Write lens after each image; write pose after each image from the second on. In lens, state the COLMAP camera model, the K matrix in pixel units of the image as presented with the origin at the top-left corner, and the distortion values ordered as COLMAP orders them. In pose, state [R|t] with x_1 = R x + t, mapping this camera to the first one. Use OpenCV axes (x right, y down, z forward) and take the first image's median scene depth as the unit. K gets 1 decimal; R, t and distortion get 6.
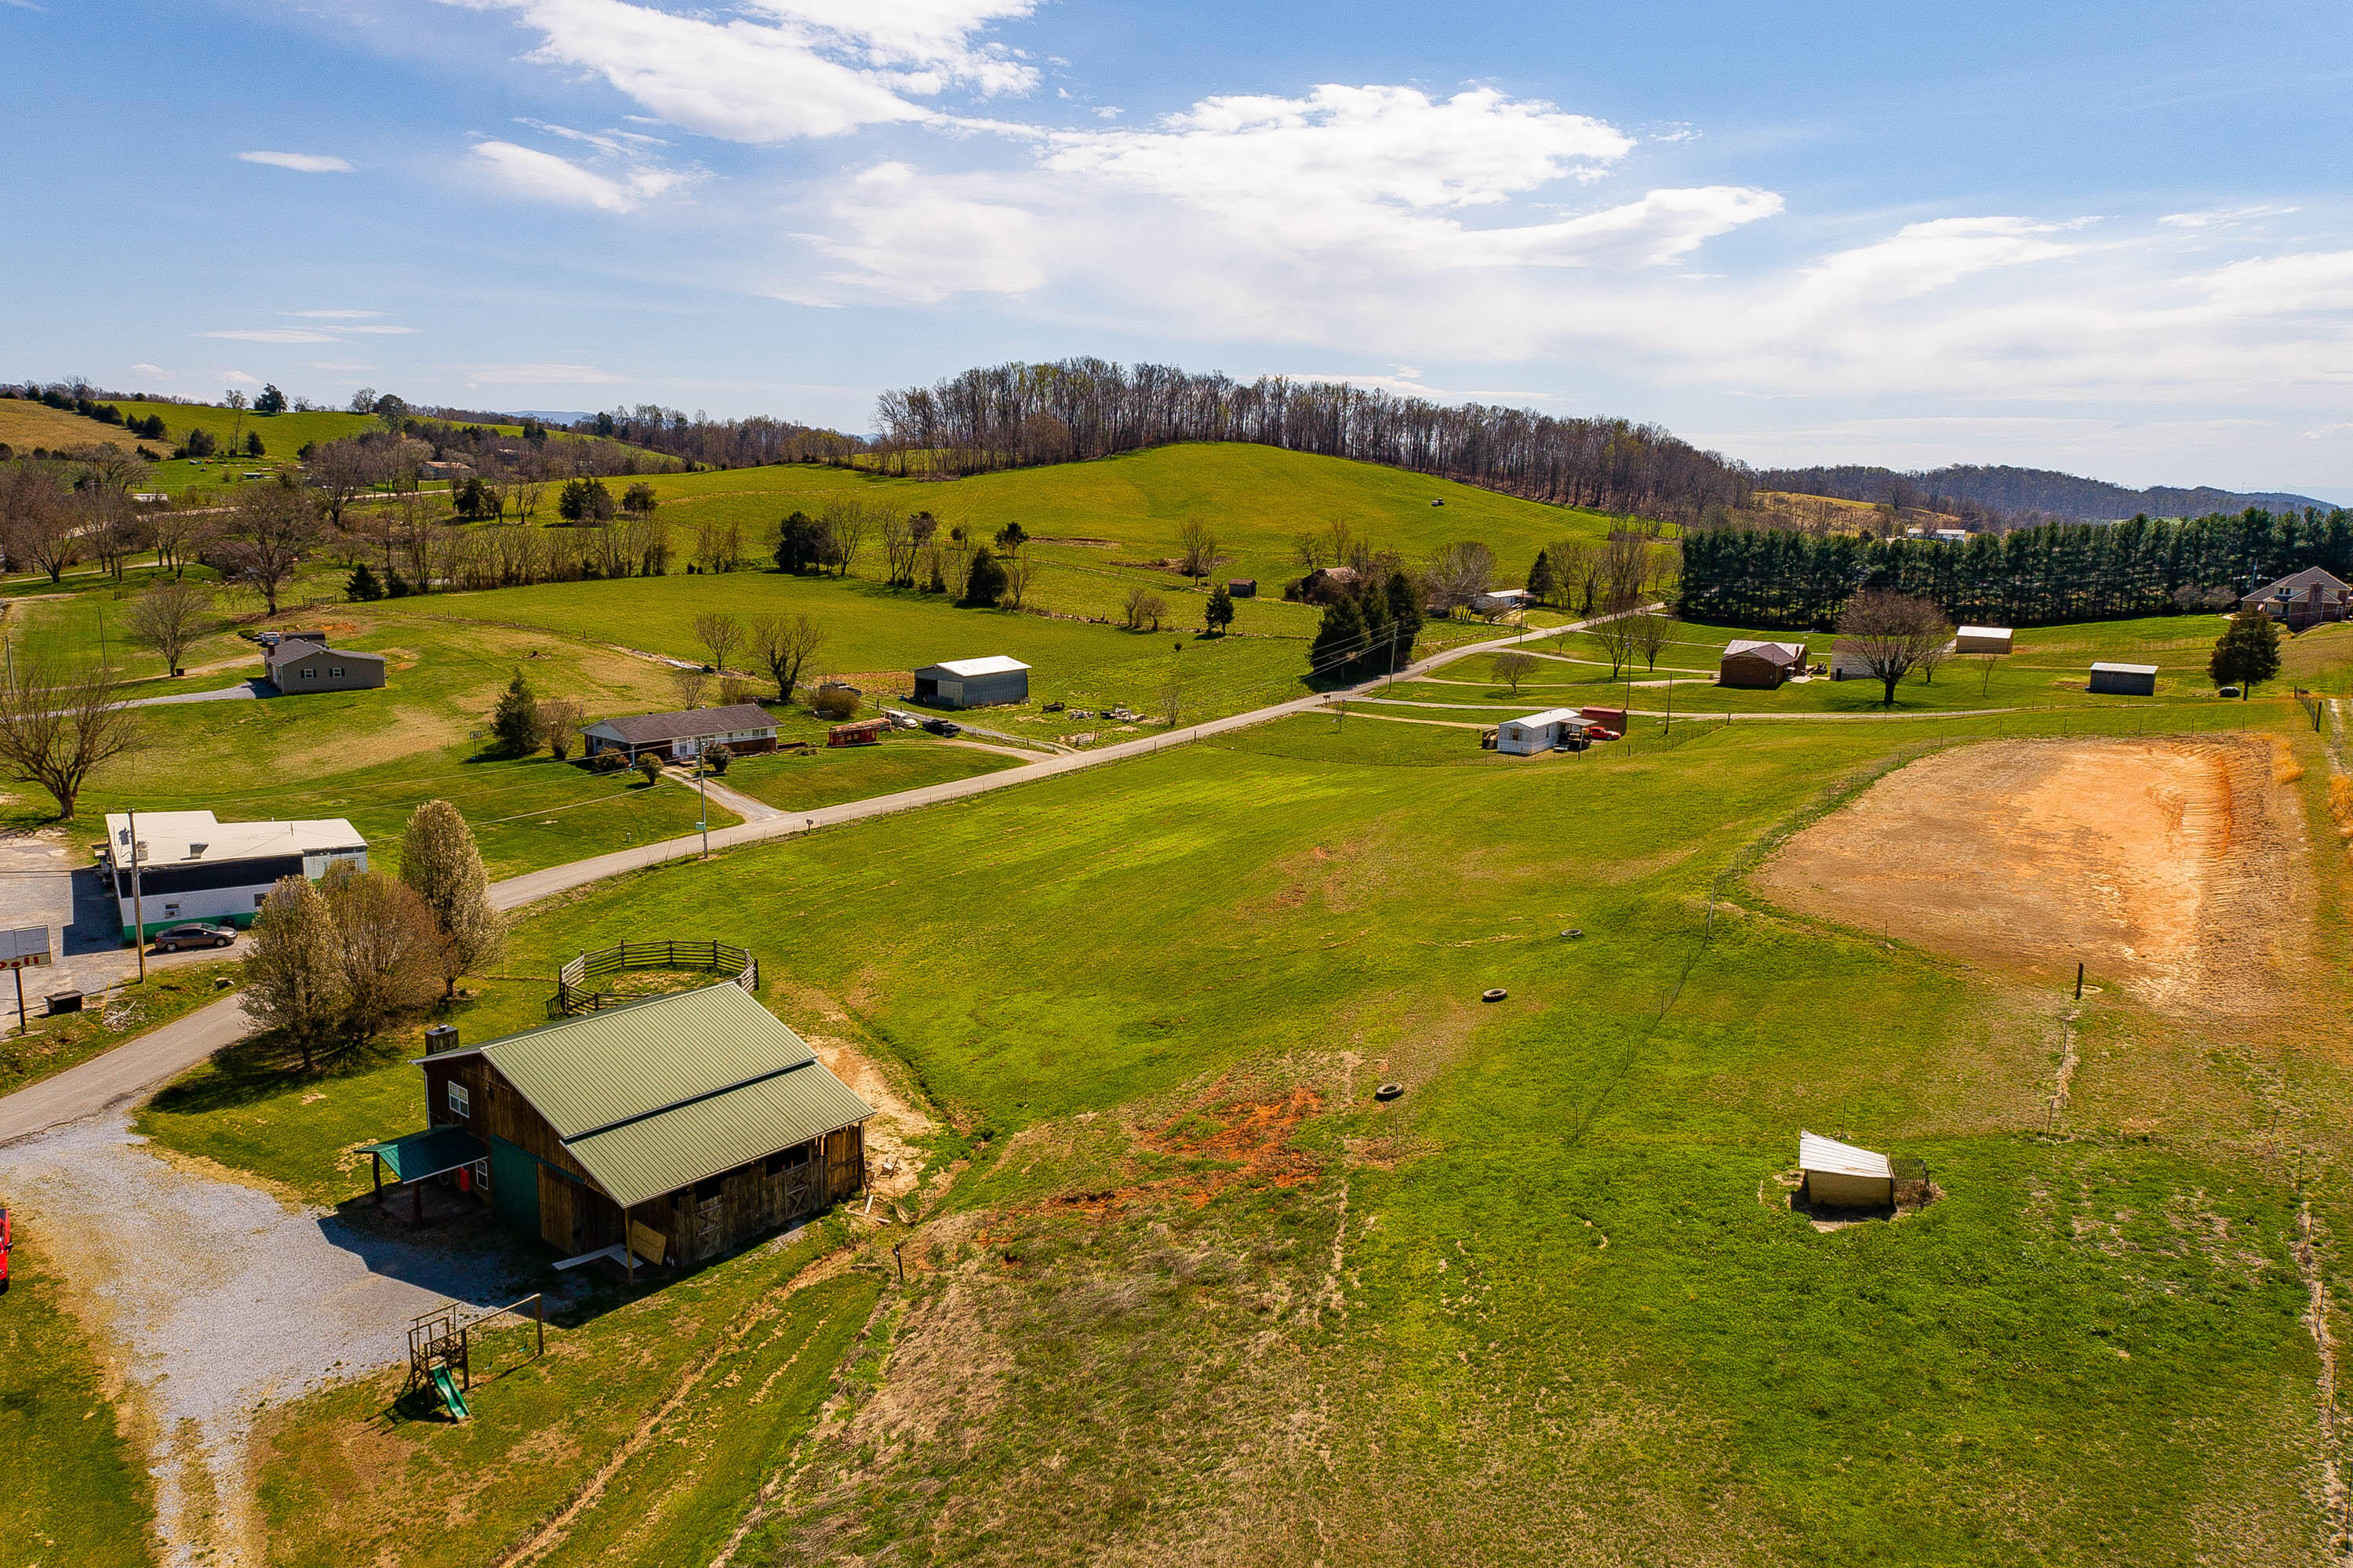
lens RADIAL K [[1588.6, 0, 1179.6], [0, 1588.6, 780.4], [0, 0, 1]] dist [-0.003193, 0.013202]
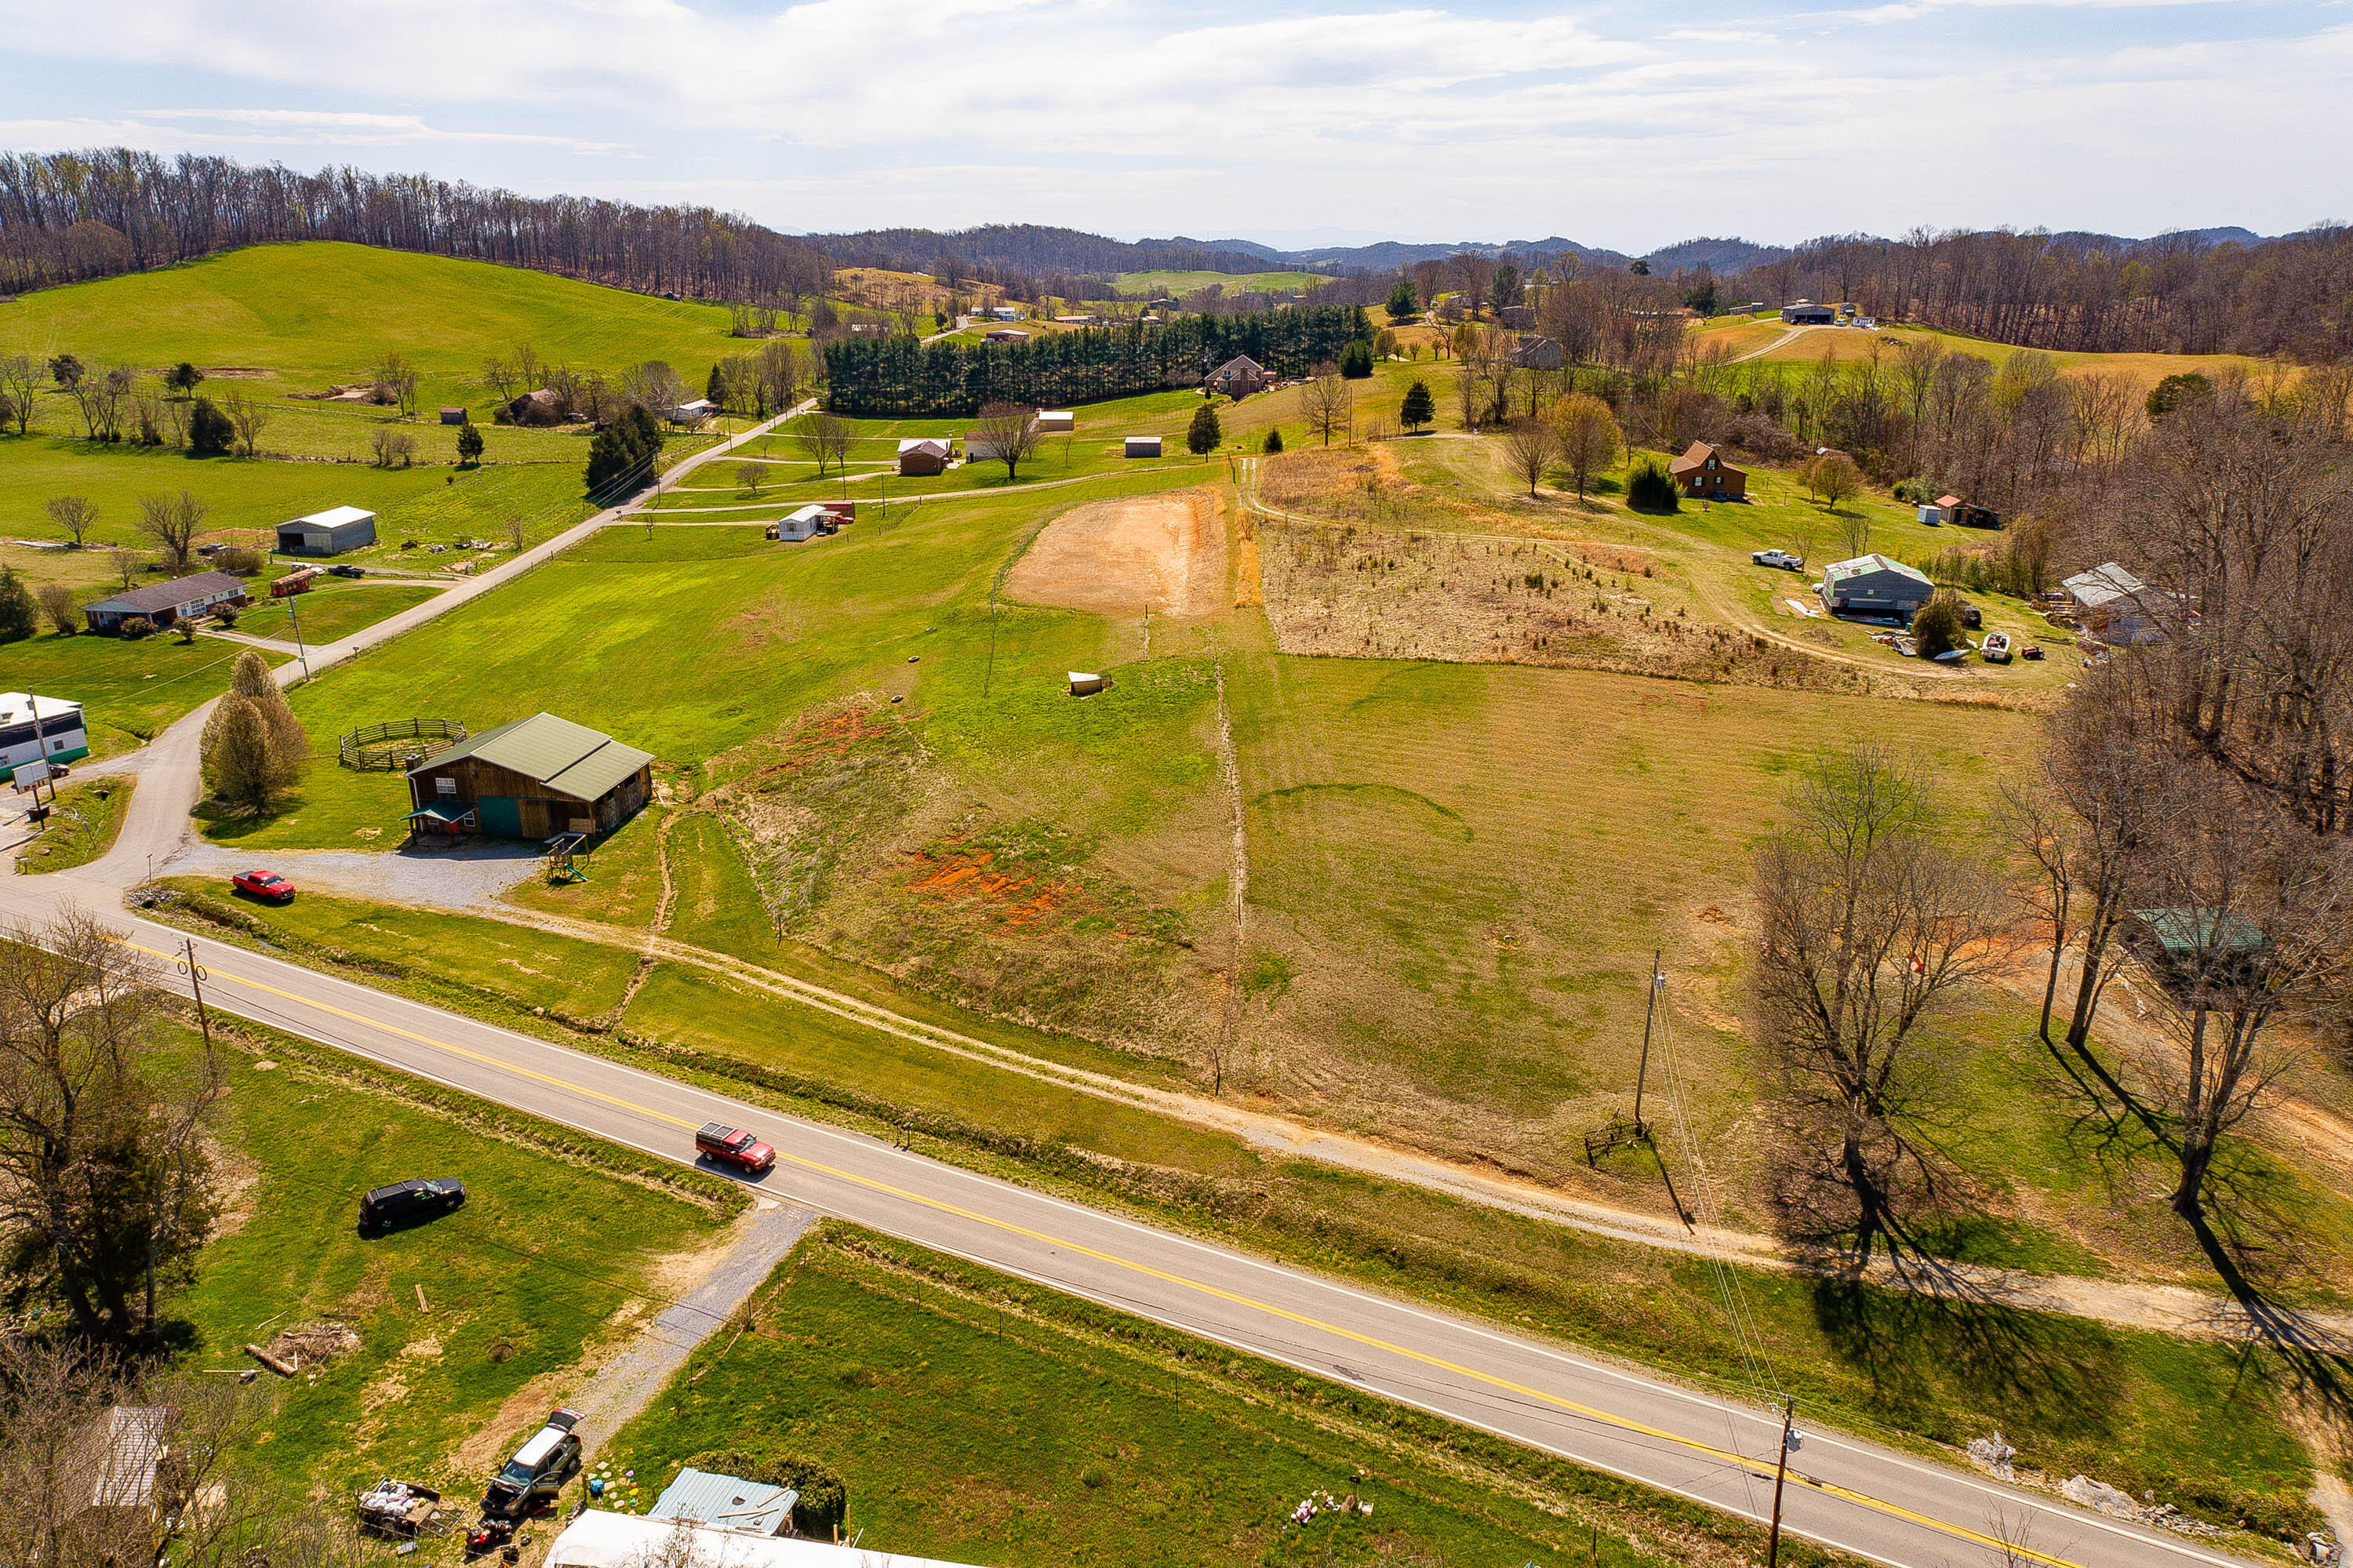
lens RADIAL K [[1588.6, 0, 1174.5], [0, 1588.6, 780.5], [0, 0, 1]] dist [-0.003193, 0.013202]
pose [[0.846544, -0.188932, 0.497663, -0.224612], [0.114881, 0.977707, 0.175759, -0.015370], [-0.519775, -0.091615, 0.849376, -0.380430]]
